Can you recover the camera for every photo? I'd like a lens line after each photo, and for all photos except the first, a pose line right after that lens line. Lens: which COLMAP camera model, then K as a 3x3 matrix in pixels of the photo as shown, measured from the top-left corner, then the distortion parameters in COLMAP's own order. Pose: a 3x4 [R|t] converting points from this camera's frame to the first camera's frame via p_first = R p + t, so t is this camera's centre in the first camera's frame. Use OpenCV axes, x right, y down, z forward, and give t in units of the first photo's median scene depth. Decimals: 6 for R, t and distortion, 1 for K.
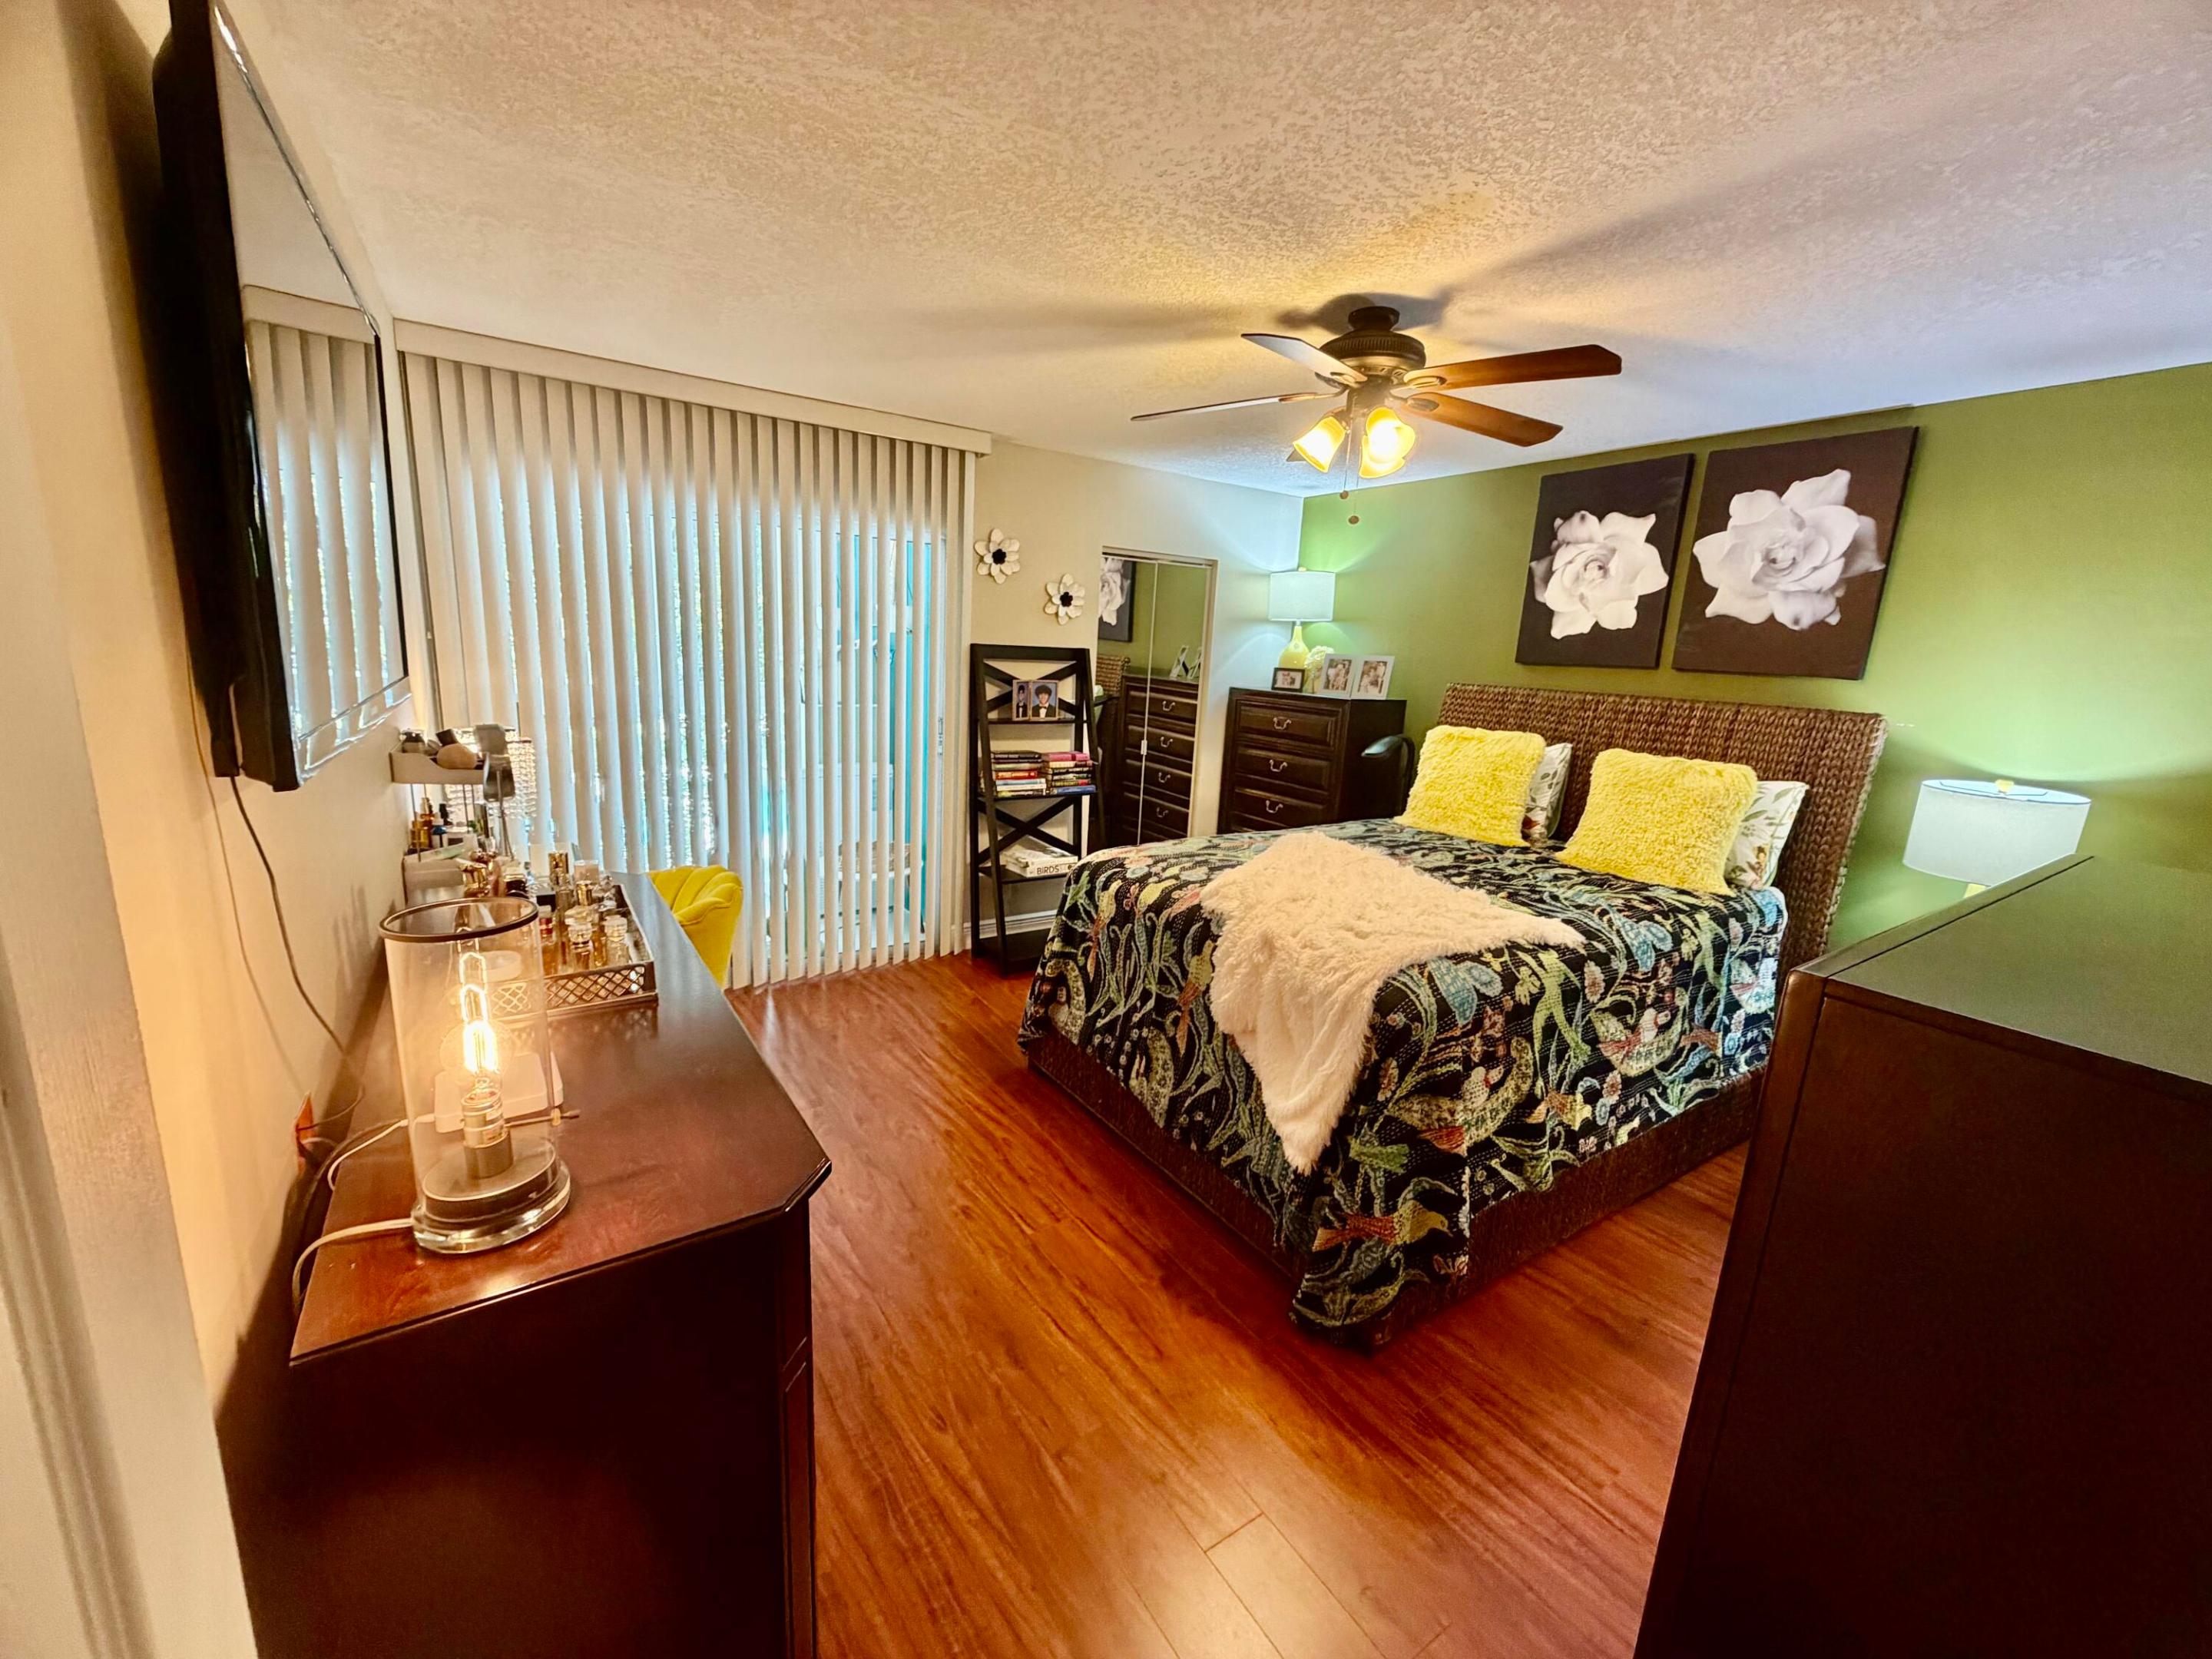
lens RADIAL K [[878.8, 0, 1105.1], [0, 878.8, 837.3], [0, 0, 1]] dist [-0.000590, -0.000287]
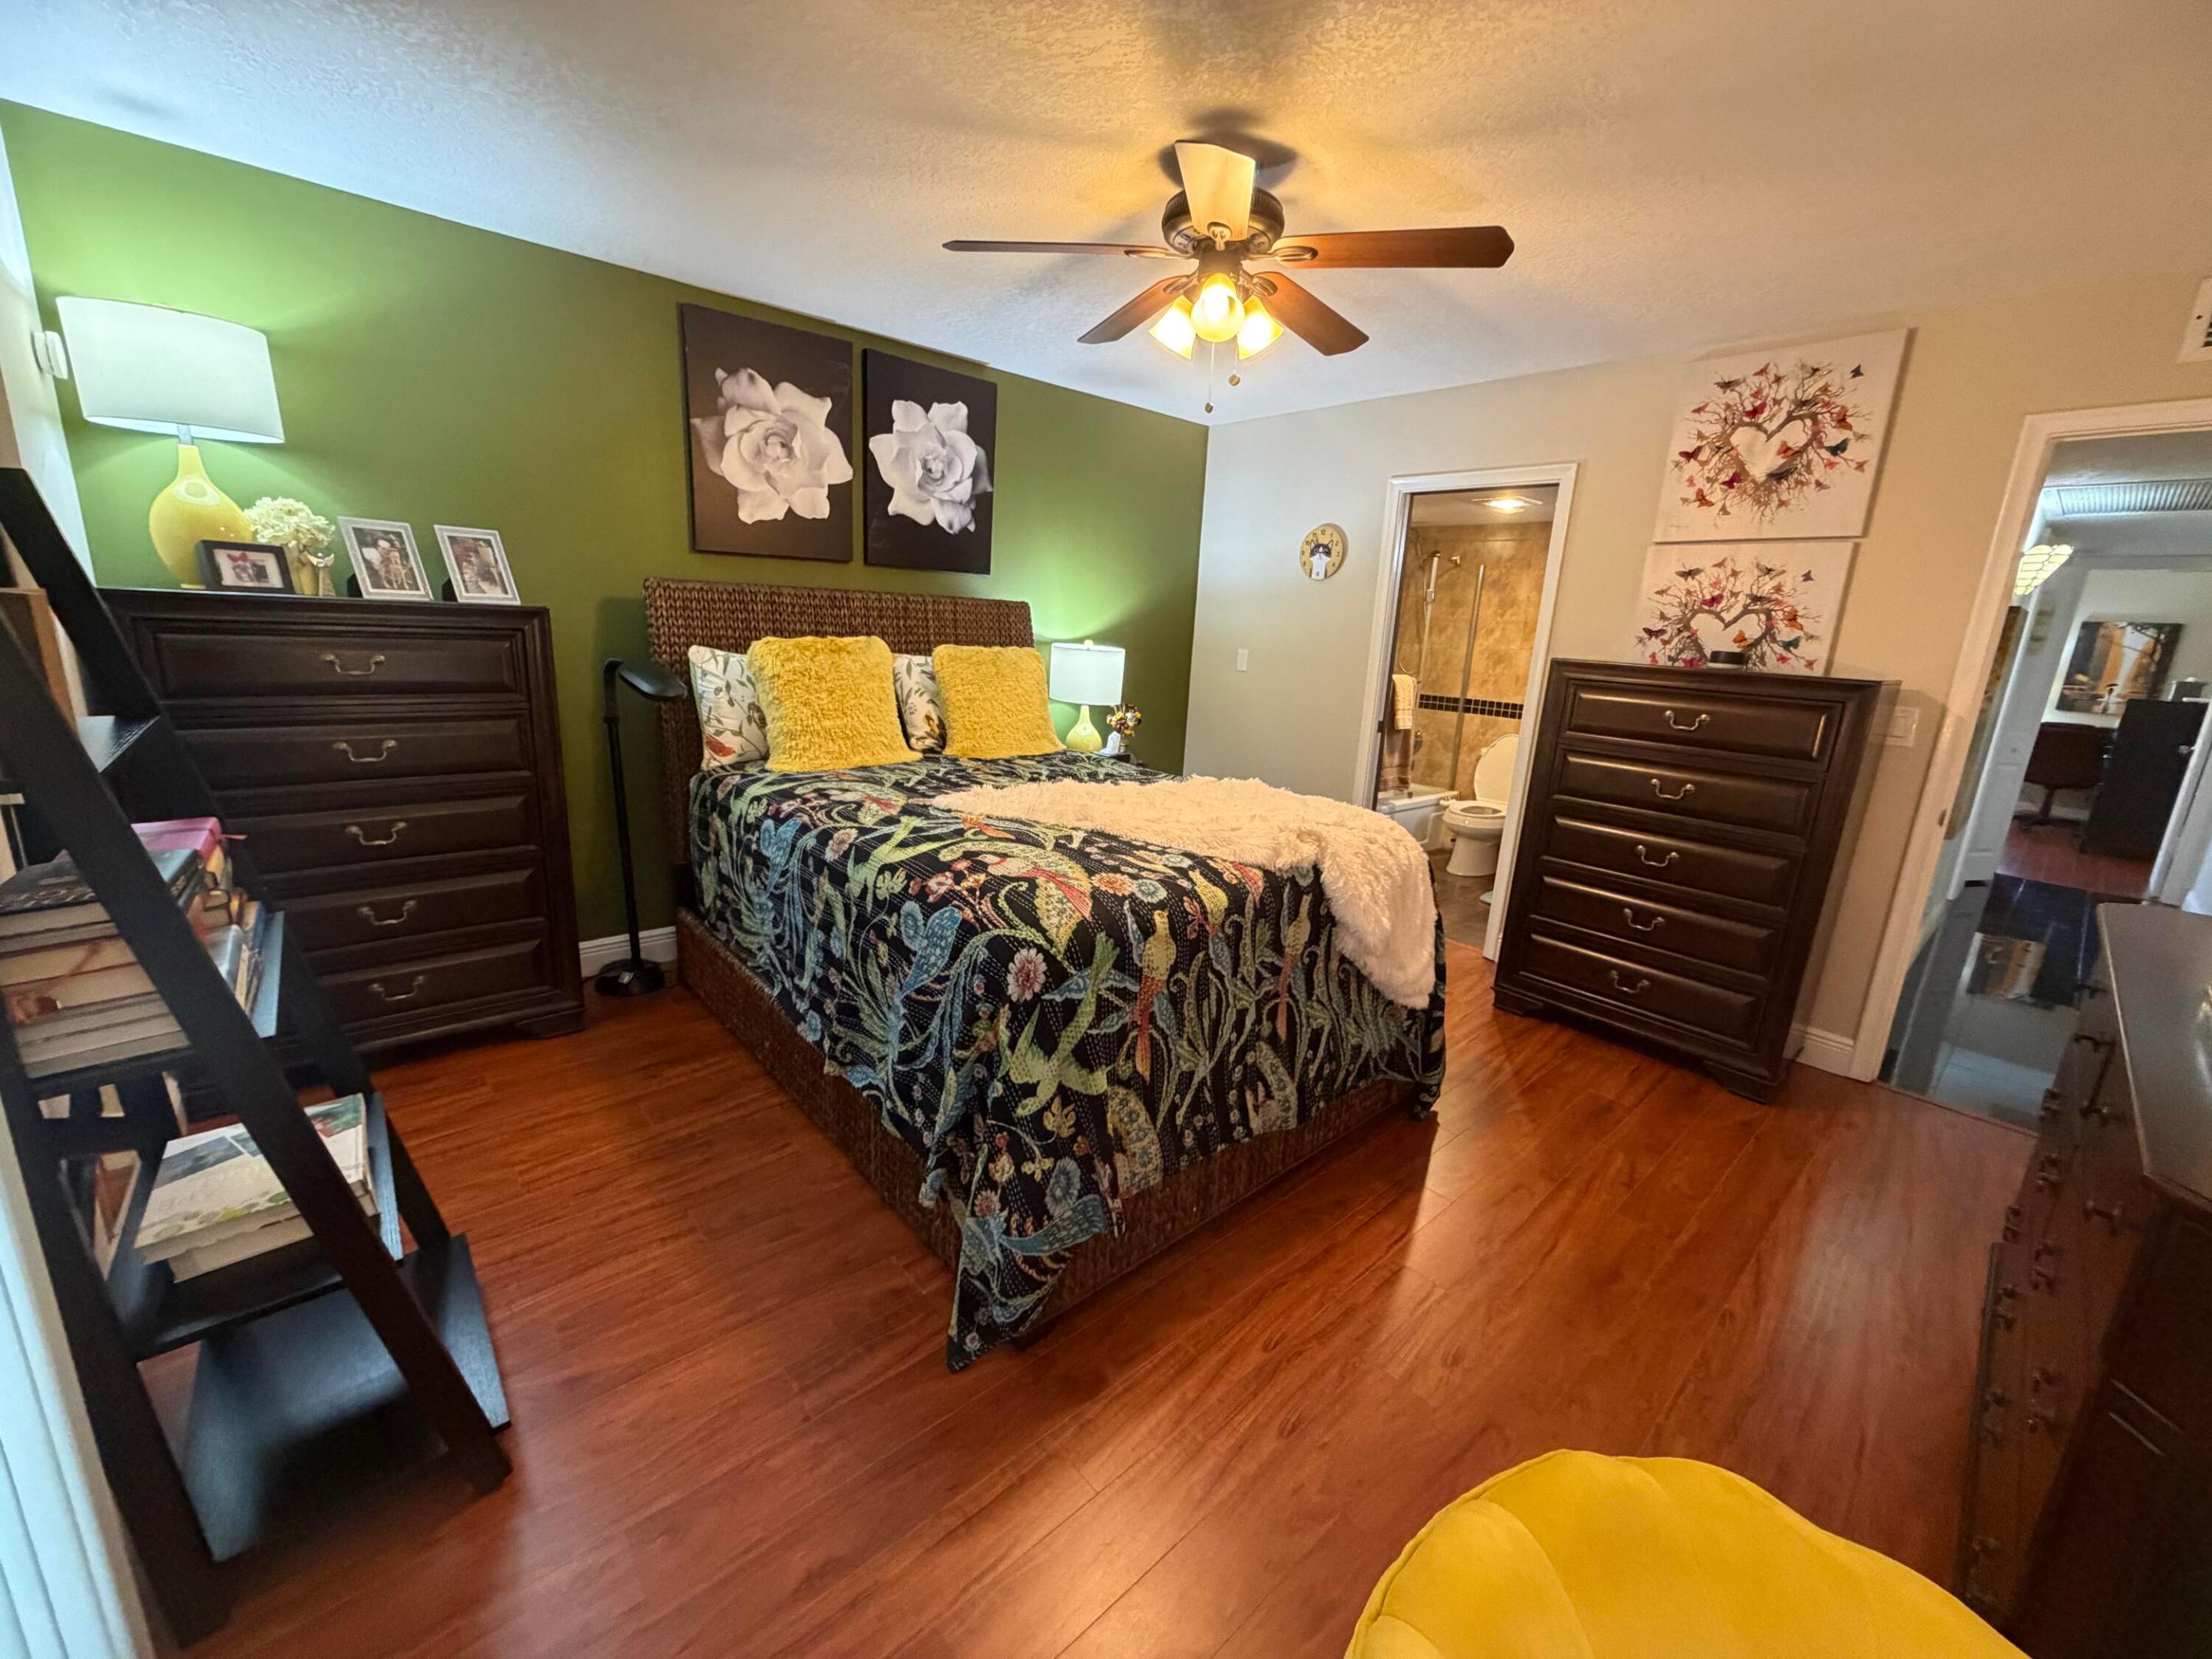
lens RADIAL K [[878.8, 0, 1103.6], [0, 878.8, 837.6], [0, 0, 1]] dist [-0.000590, -0.000287]
pose [[-0.143668, -0.295225, 0.944564, -0.514923], [0.152562, 0.936449, 0.315893, -0.191038], [-0.977796, 0.189488, -0.089498, 0.967405]]
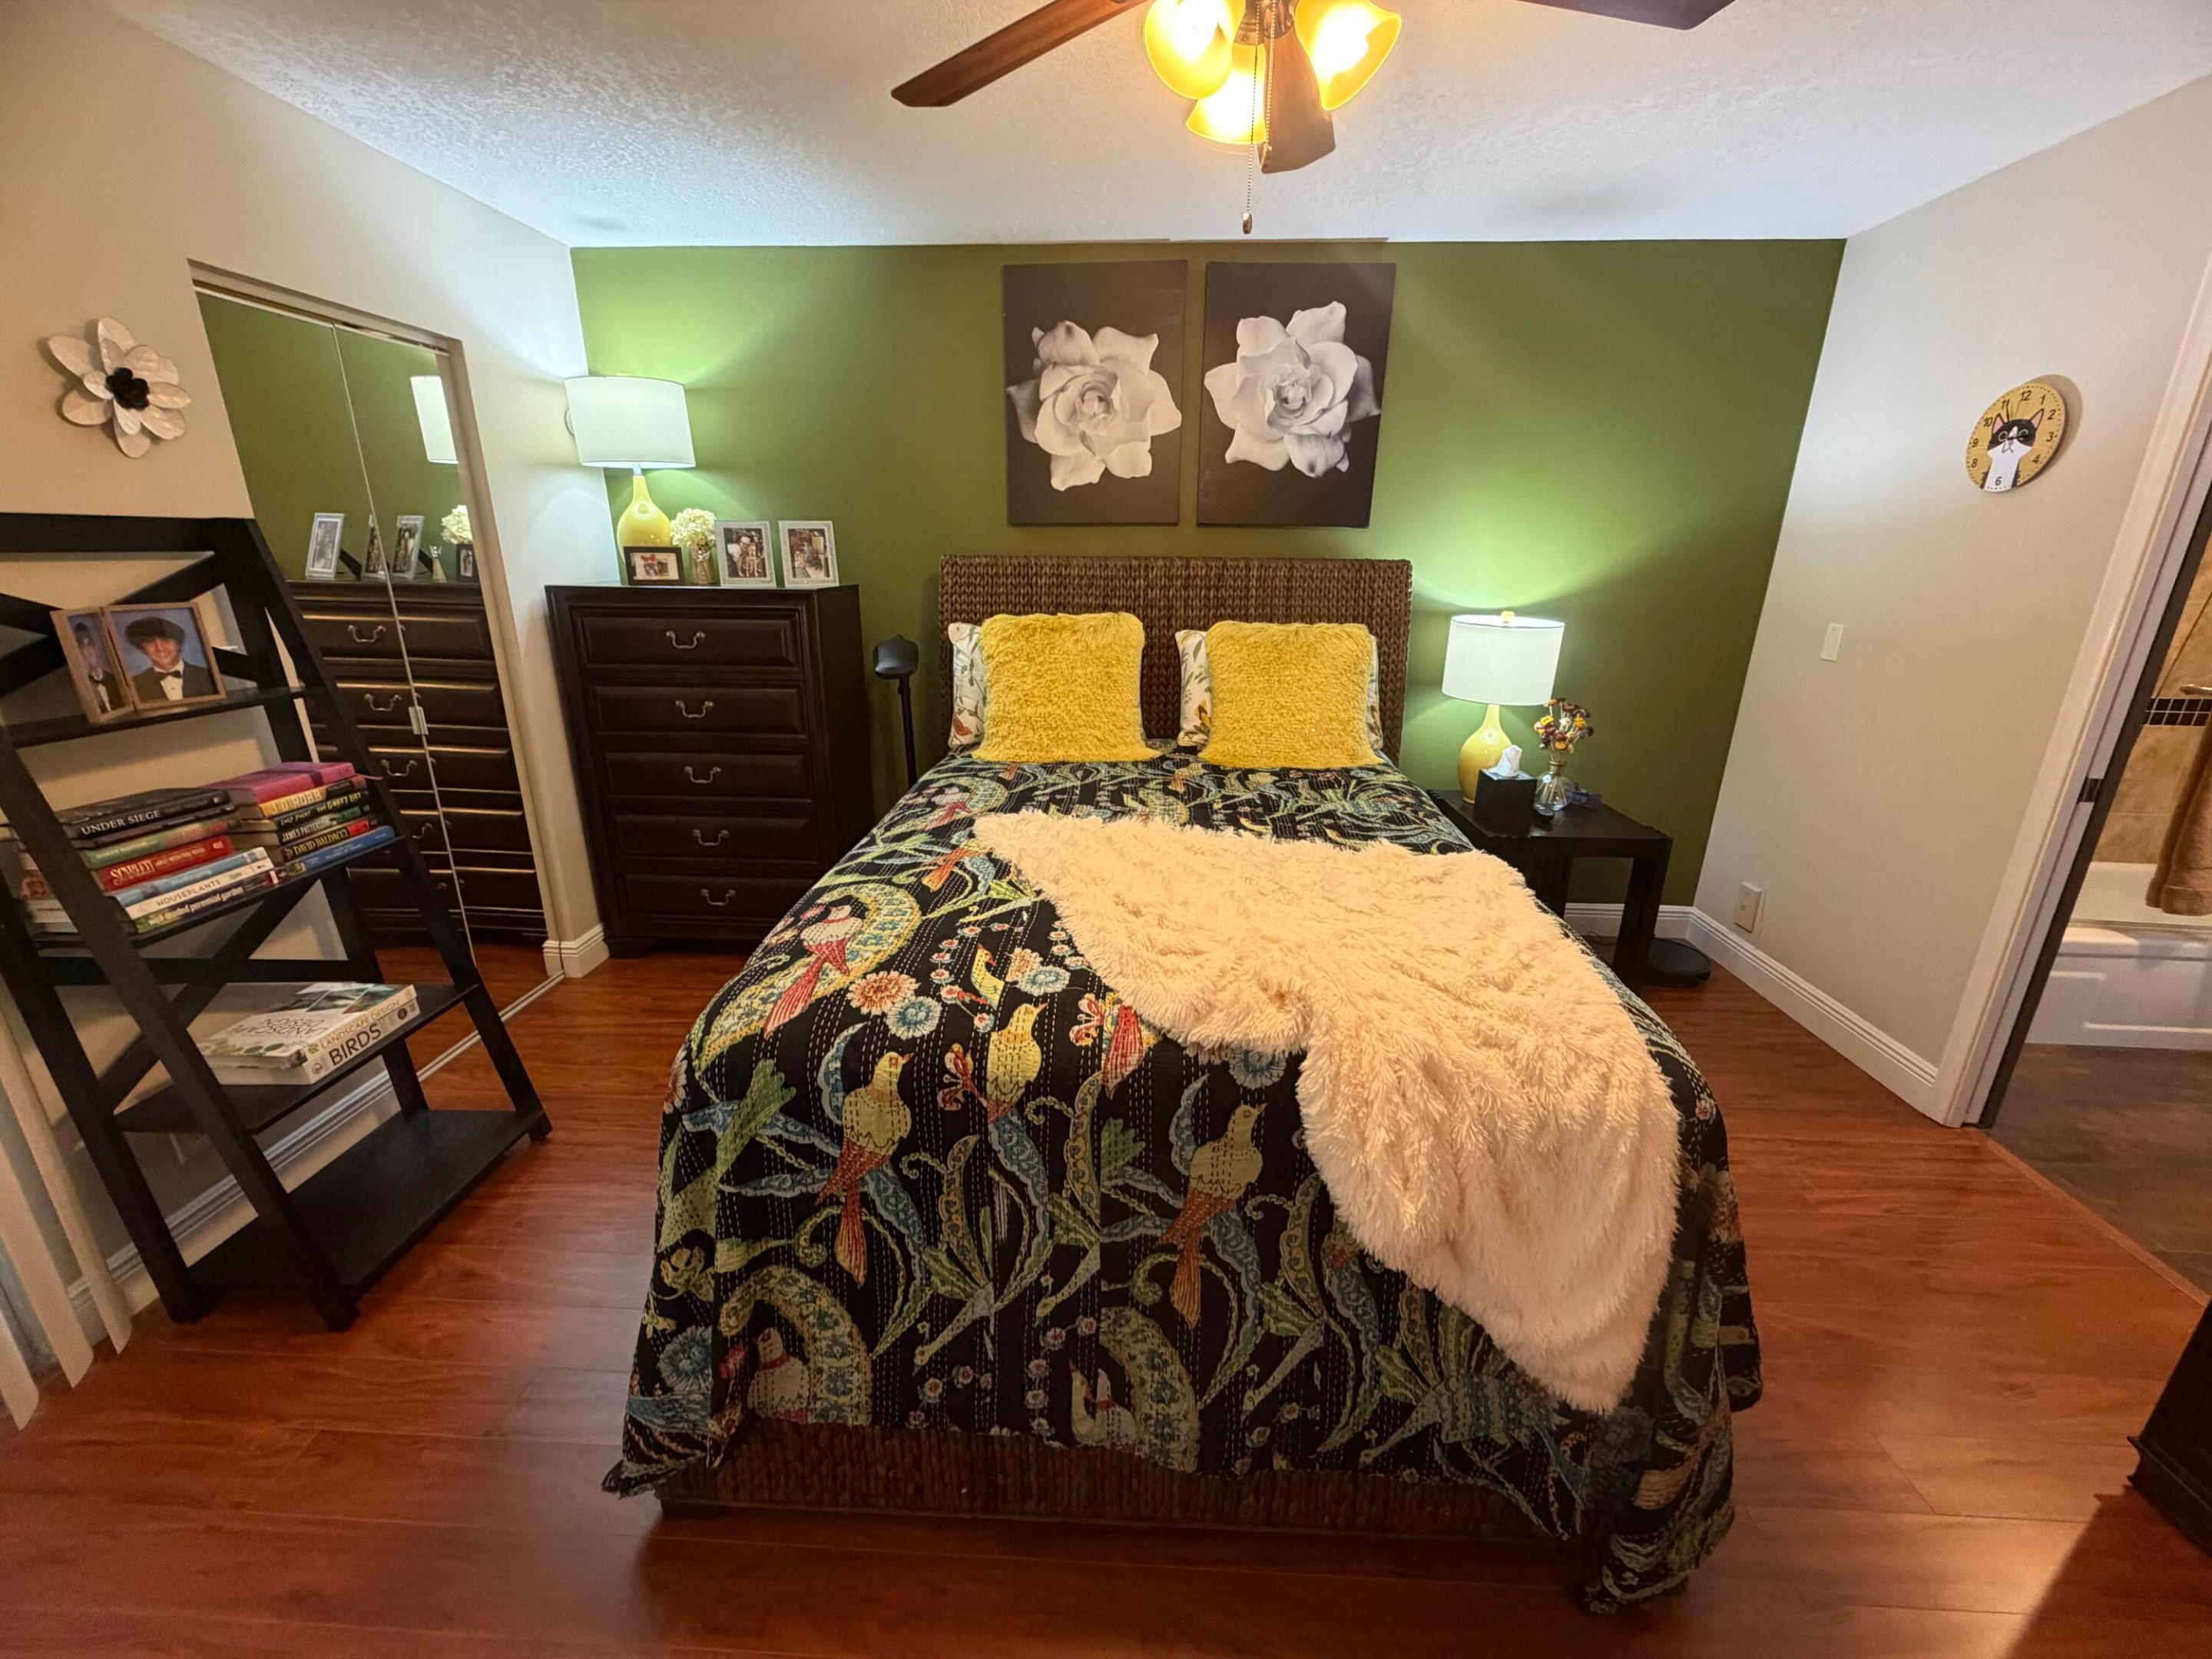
lens RADIAL K [[878.8, 0, 1107.0], [0, 878.8, 834.7], [0, 0, 1]] dist [-0.000590, -0.000287]
pose [[0.587307, -0.292838, 0.754530, -0.192718], [0.192235, 0.956044, 0.221416, -0.115281], [-0.786203, 0.015008, 0.617786, 0.575457]]
